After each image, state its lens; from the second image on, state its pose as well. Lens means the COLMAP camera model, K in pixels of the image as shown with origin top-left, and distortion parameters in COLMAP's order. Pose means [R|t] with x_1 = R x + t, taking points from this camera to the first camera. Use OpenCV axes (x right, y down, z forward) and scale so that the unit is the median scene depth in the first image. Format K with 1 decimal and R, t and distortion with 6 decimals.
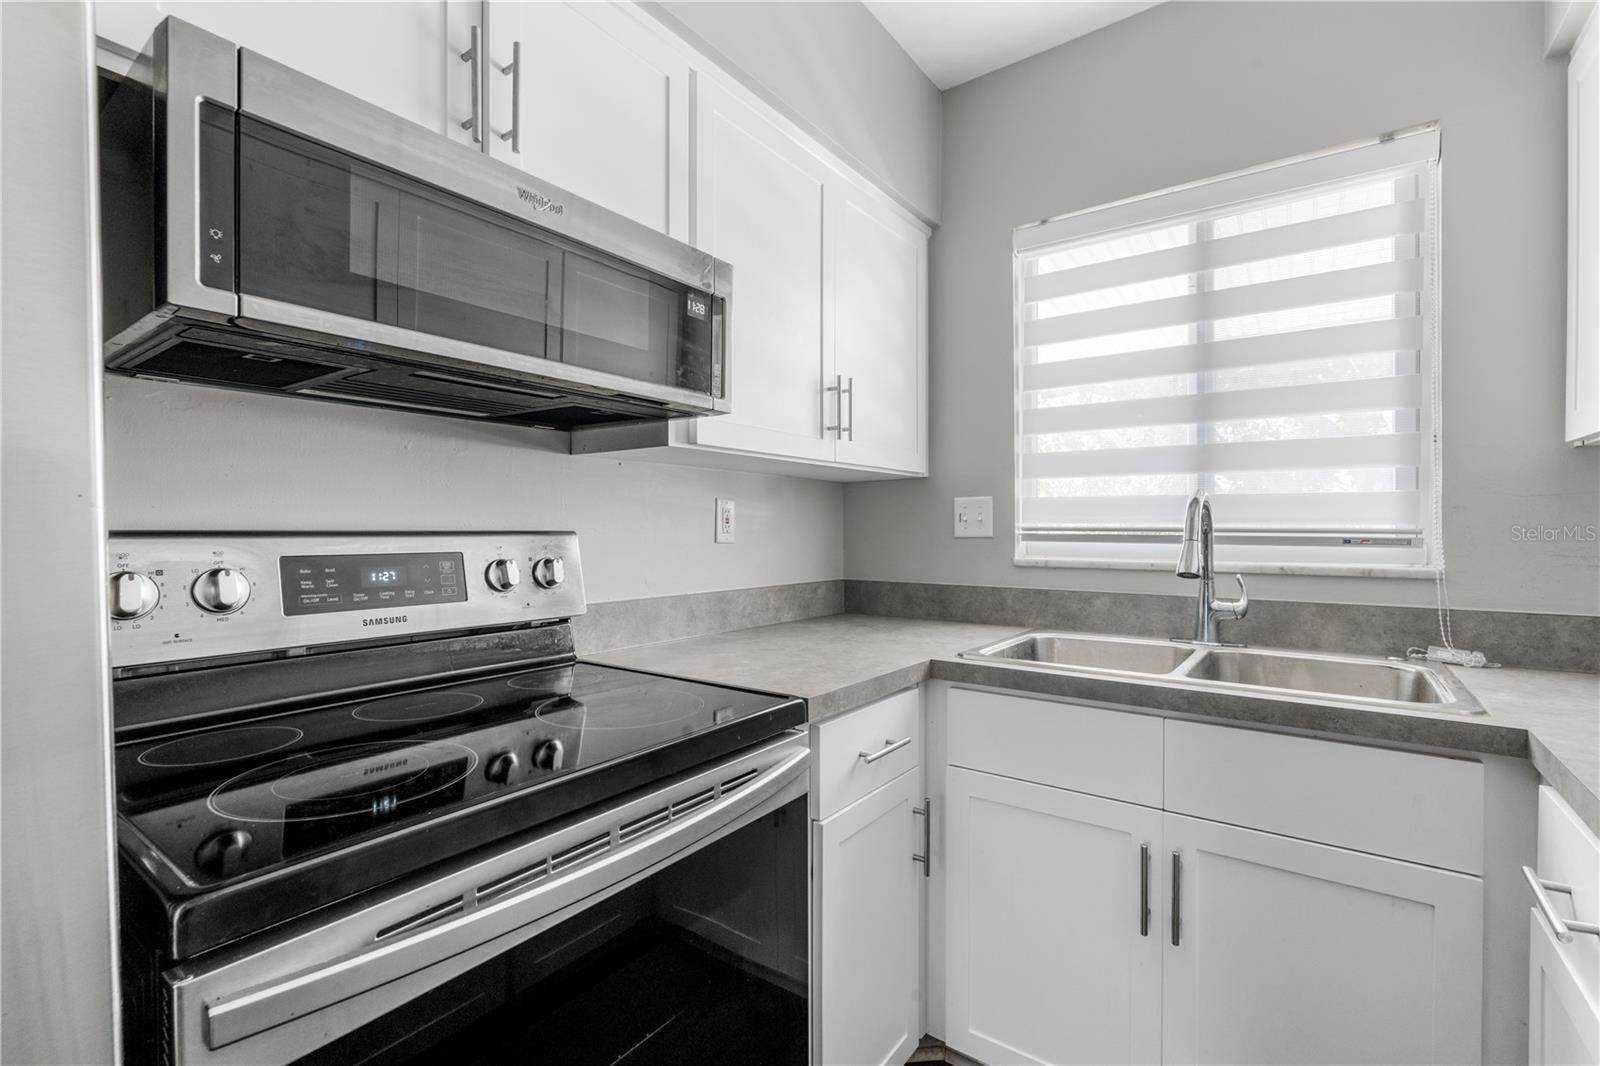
lens RADIAL K [[713.2, 0, 796.7], [0, 713.2, 538.5], [0, 0, 1]] dist [-0.007660, -0.000817]
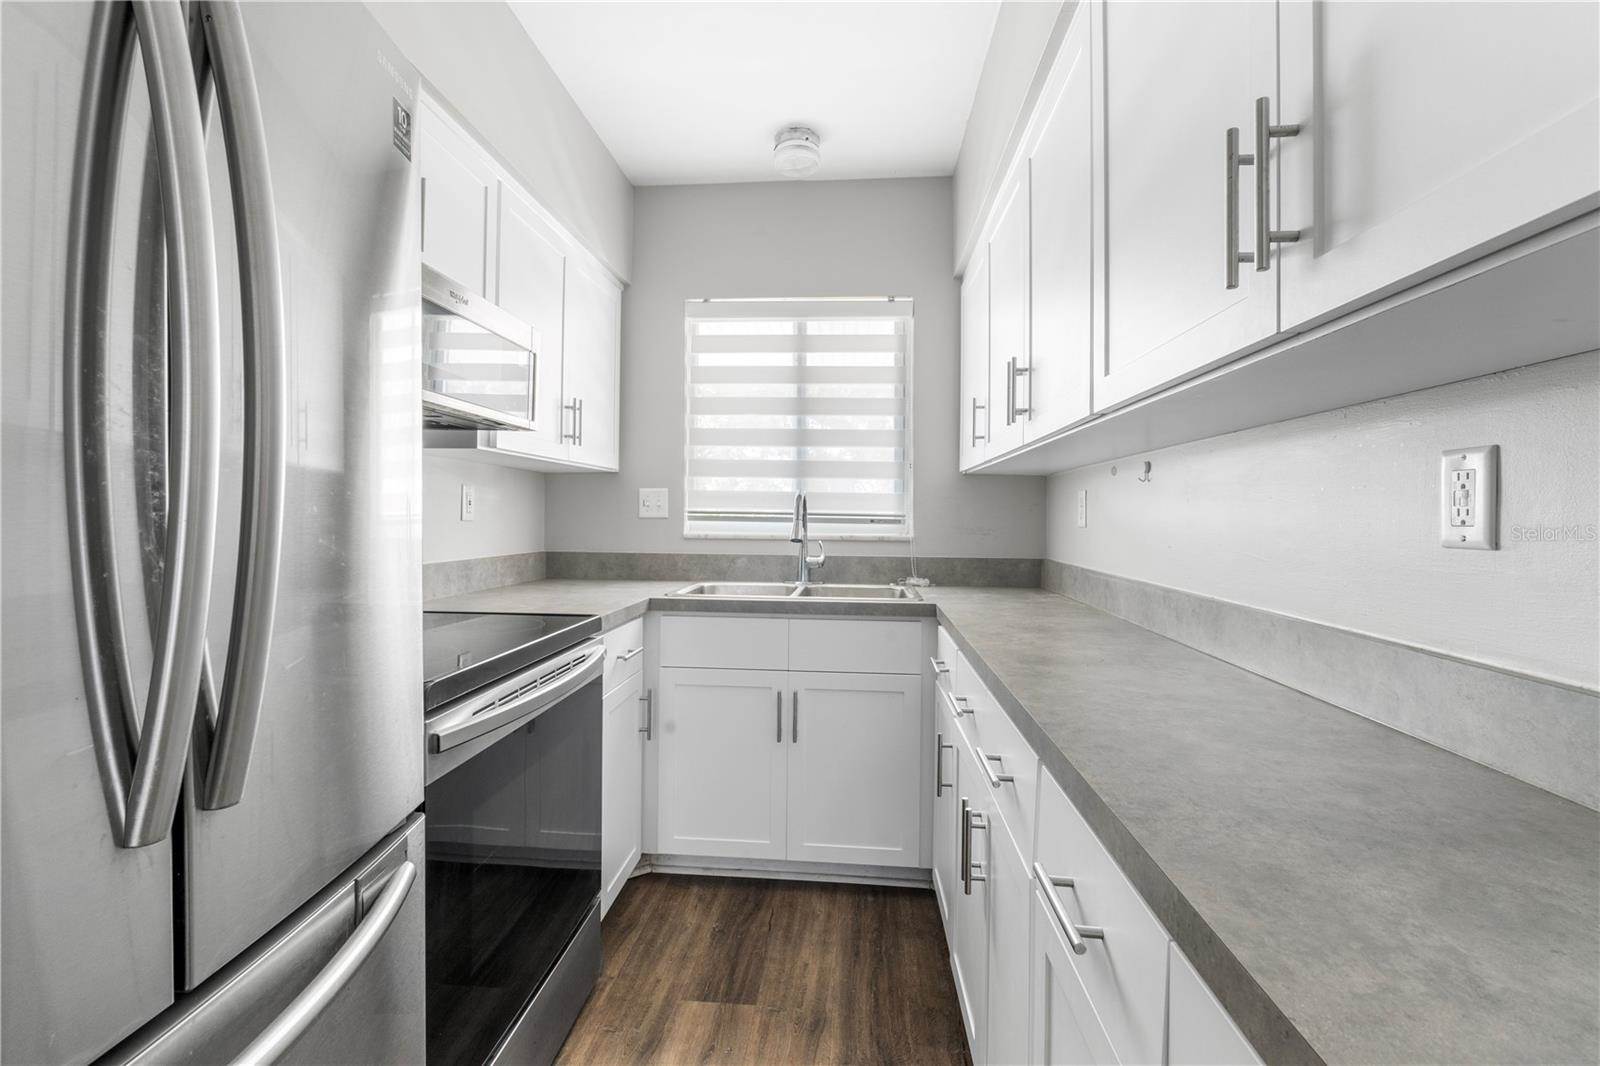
lens RADIAL K [[713.2, 0, 801.2], [0, 713.2, 519.0], [0, 0, 1]] dist [-0.007660, -0.000817]
pose [[0.848826, 0.006122, 0.528637, -0.317627], [-0.003824, 0.999978, -0.005442, 0.009476], [-0.528658, 0.002598, 0.848831, -0.420321]]
